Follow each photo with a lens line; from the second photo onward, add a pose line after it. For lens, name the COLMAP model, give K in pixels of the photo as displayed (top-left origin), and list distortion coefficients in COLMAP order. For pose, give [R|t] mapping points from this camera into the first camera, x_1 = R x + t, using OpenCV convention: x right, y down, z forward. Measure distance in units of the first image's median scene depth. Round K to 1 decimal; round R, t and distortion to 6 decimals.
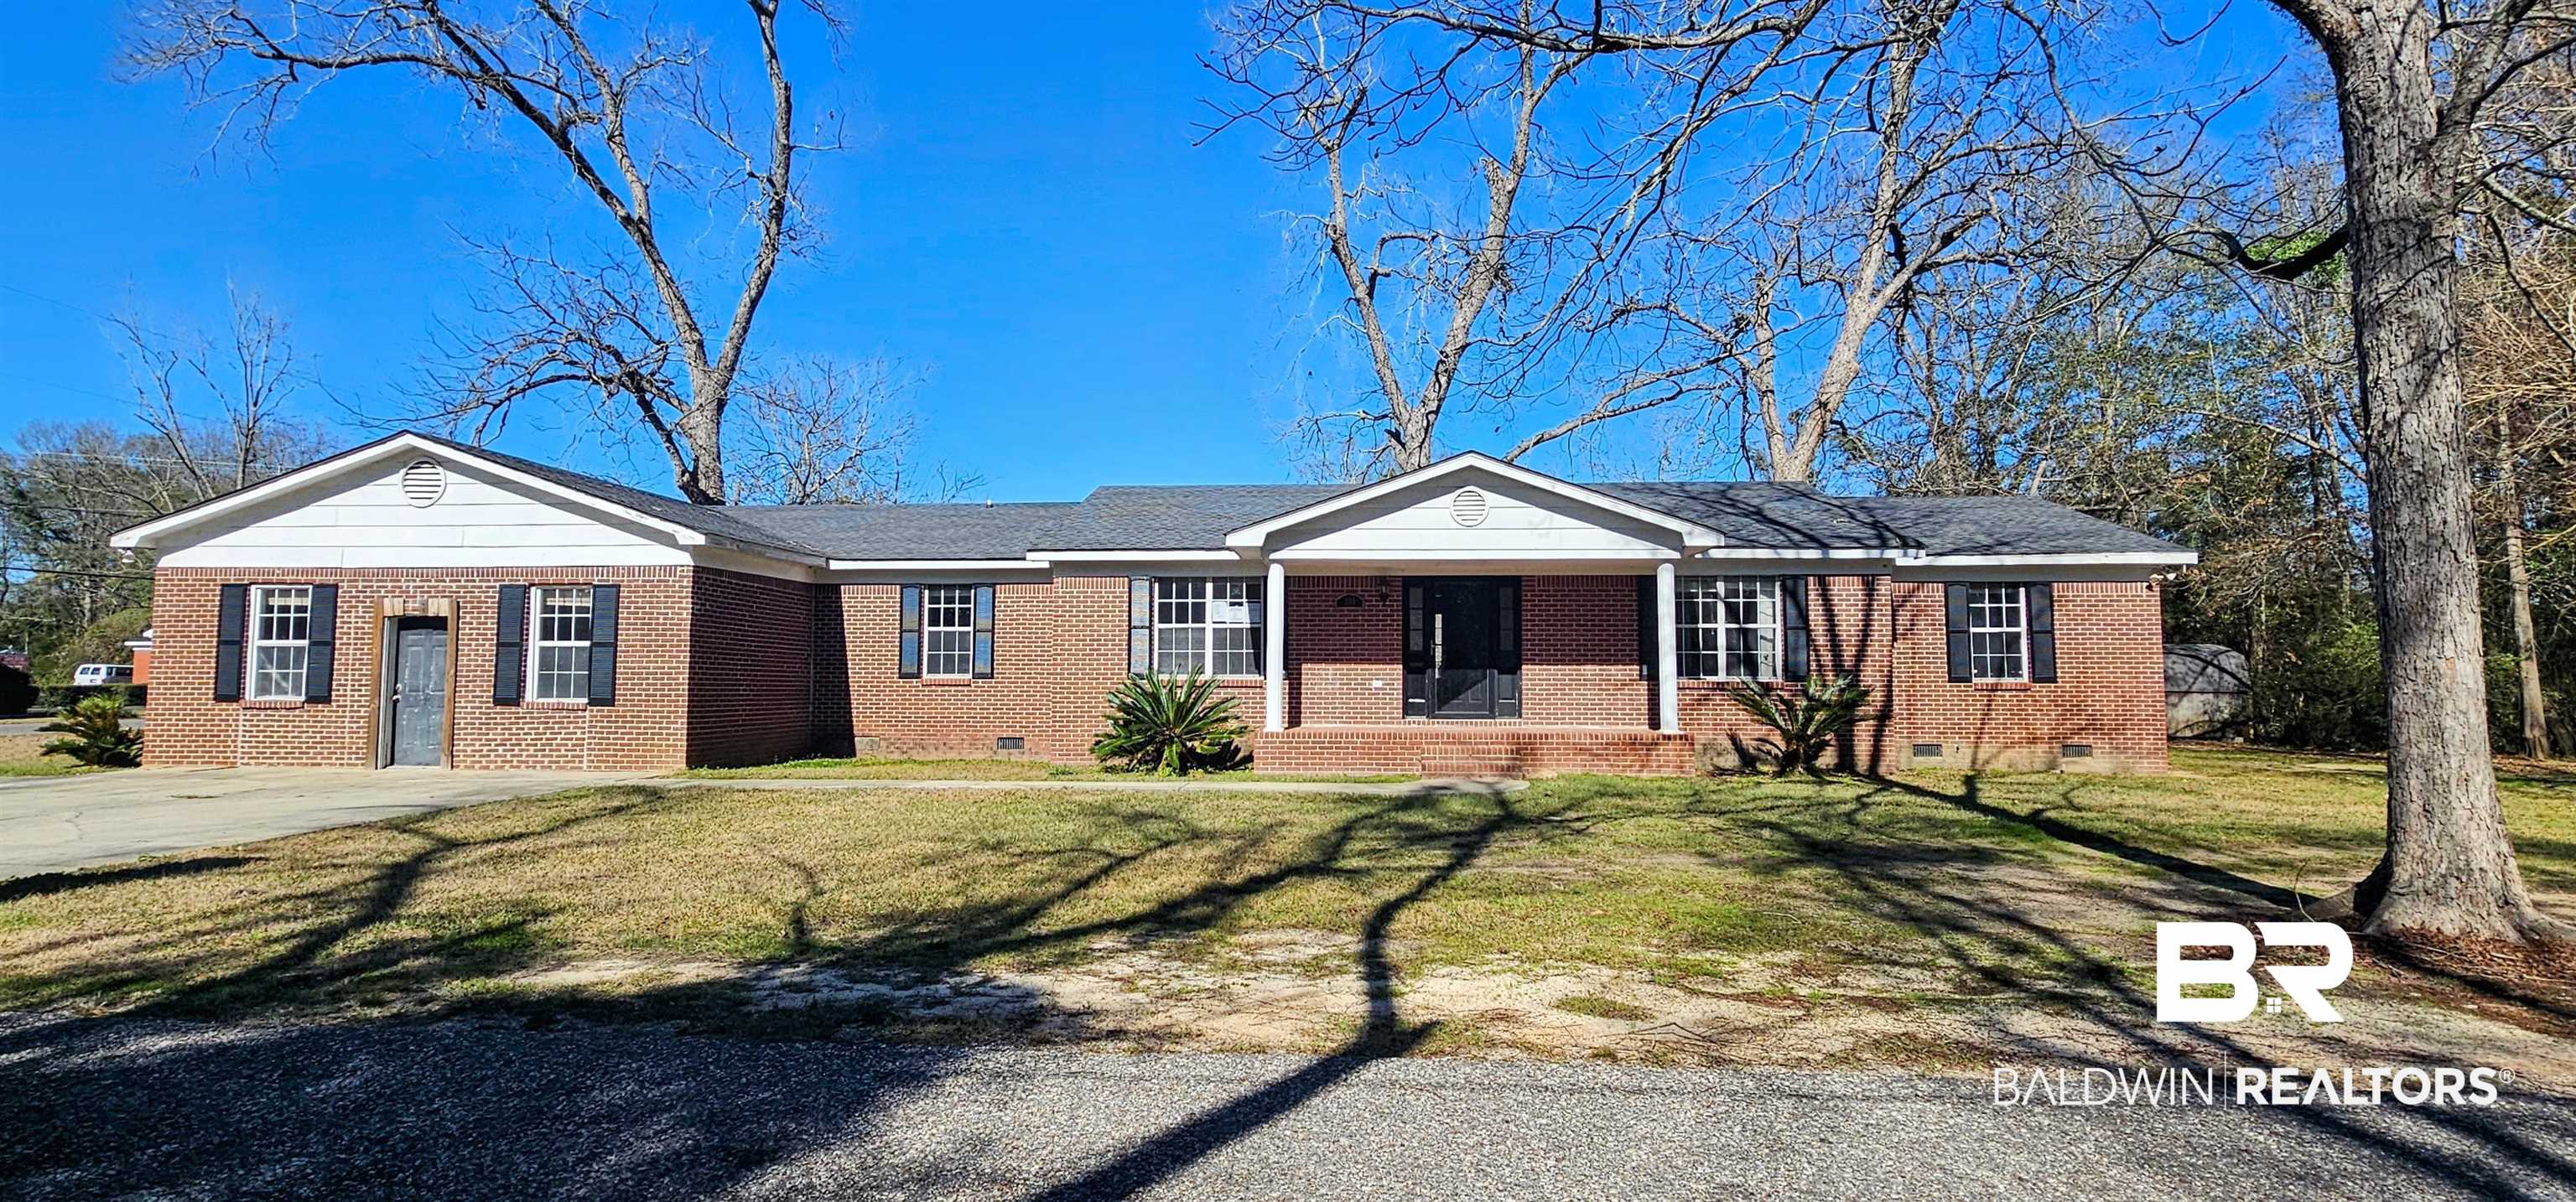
lens RADIAL K [[1271.6, 0, 1291.6], [0, 1271.6, 584.1], [0, 0, 1]] dist [-0.001015, -0.000851]
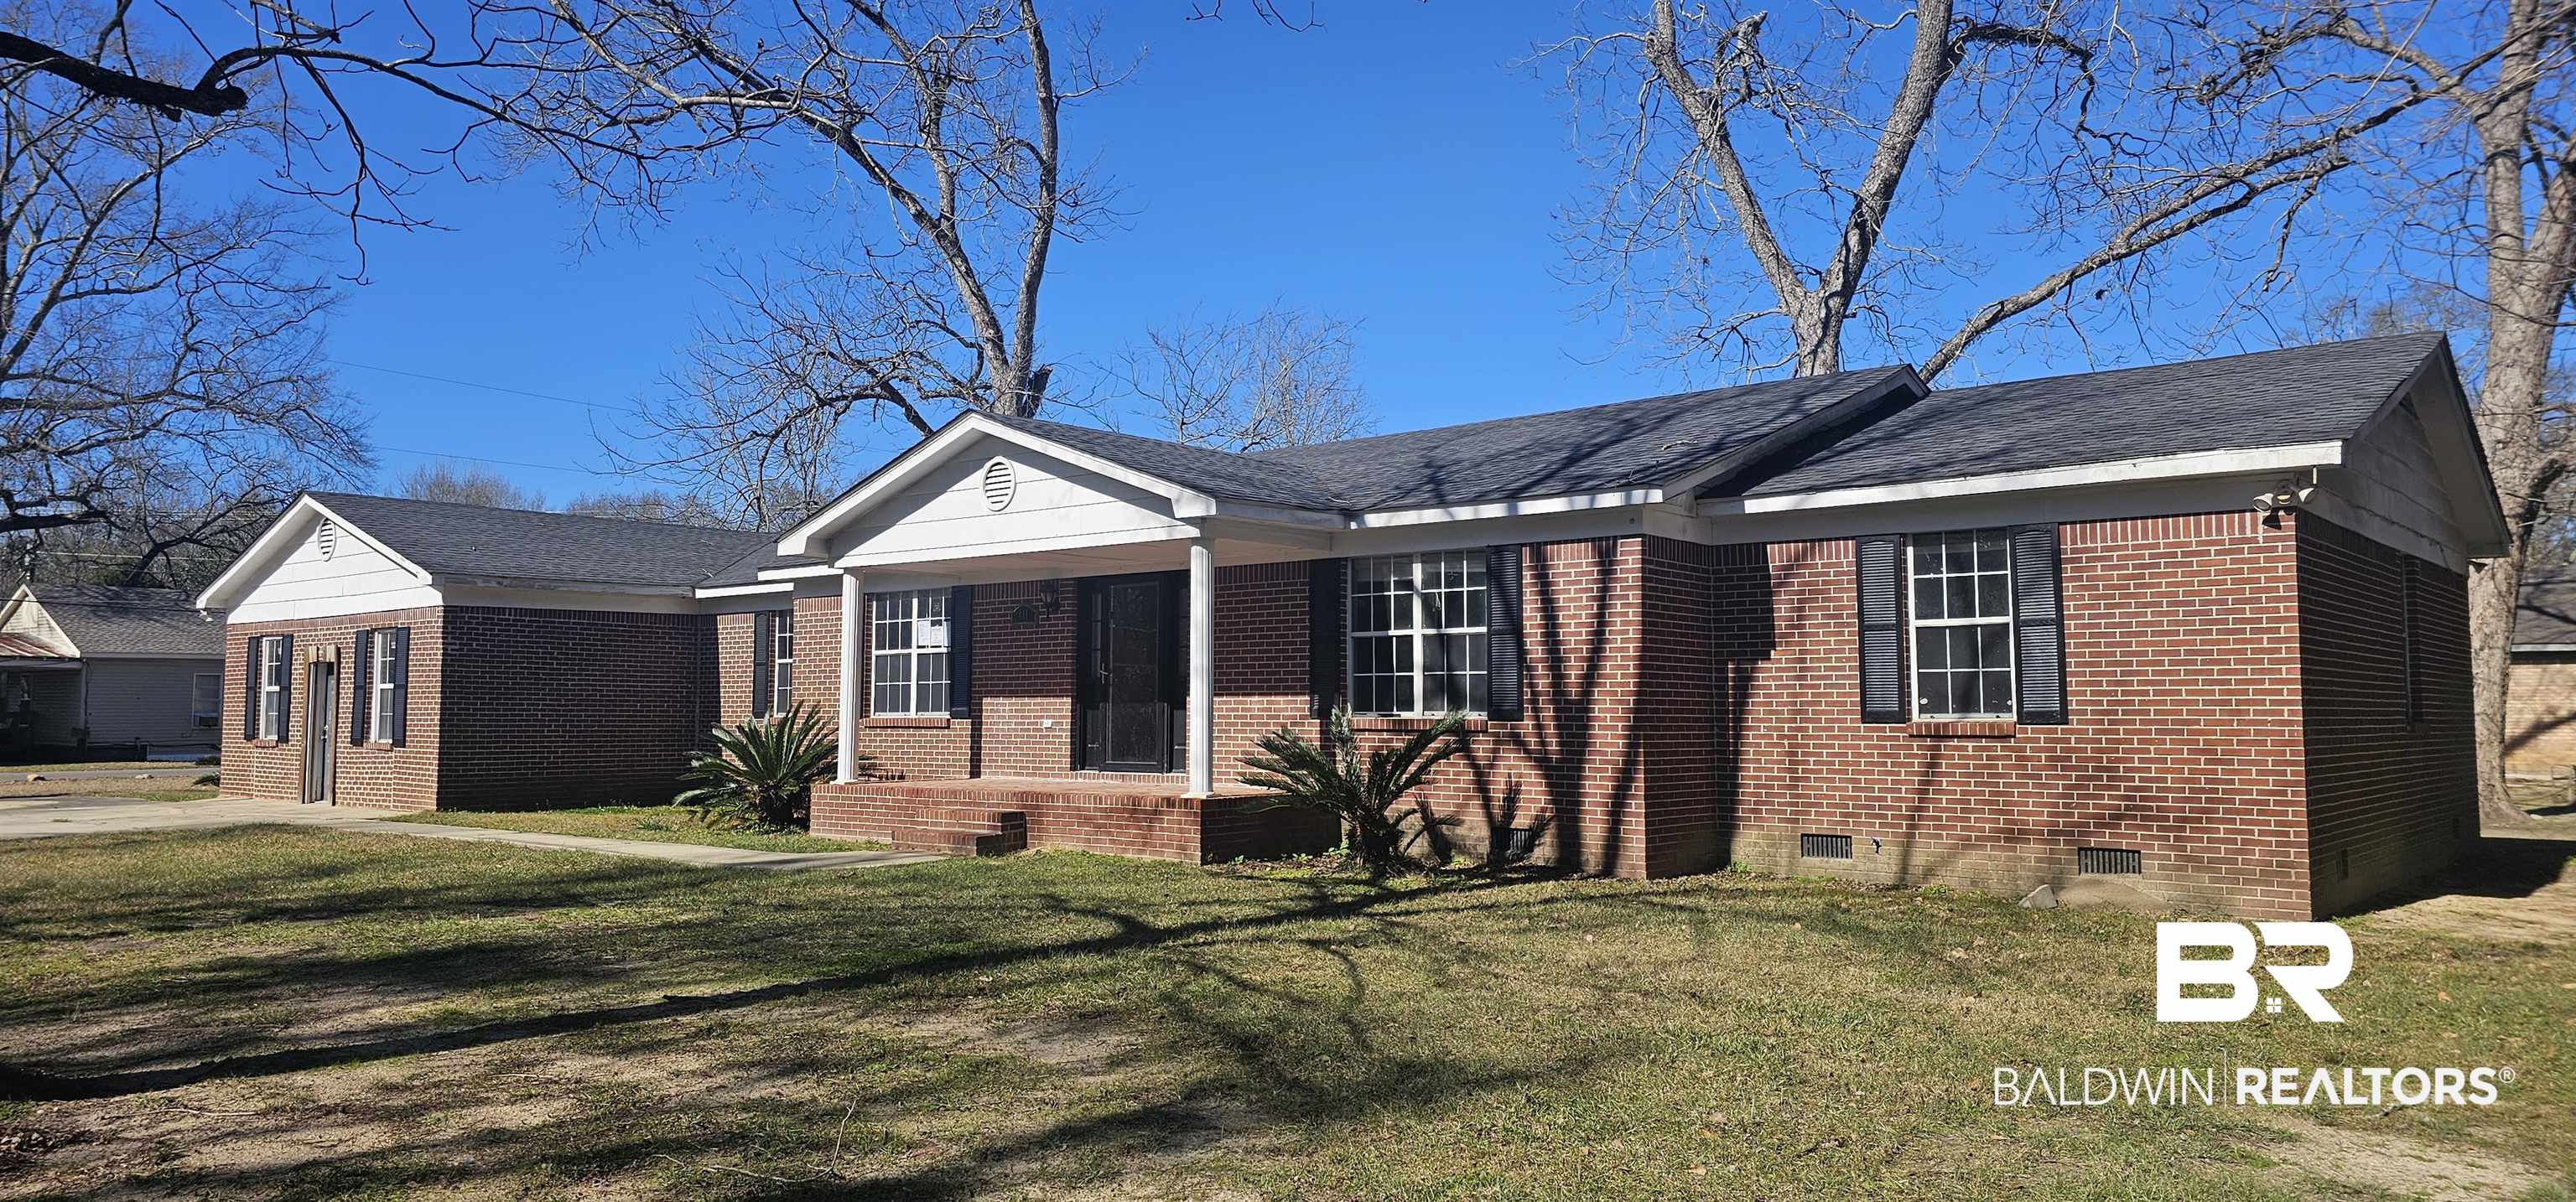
lens RADIAL K [[1722.5, 0, 1292.8], [0, 1722.5, 588.6], [0, 0, 1]] dist [0.066322, -0.062672]
pose [[0.805148, -0.045625, -0.591317, 0.794051], [0.047901, 0.998782, -0.011841, 0.018205], [0.591137, -0.018791, 0.806352, 0.270751]]
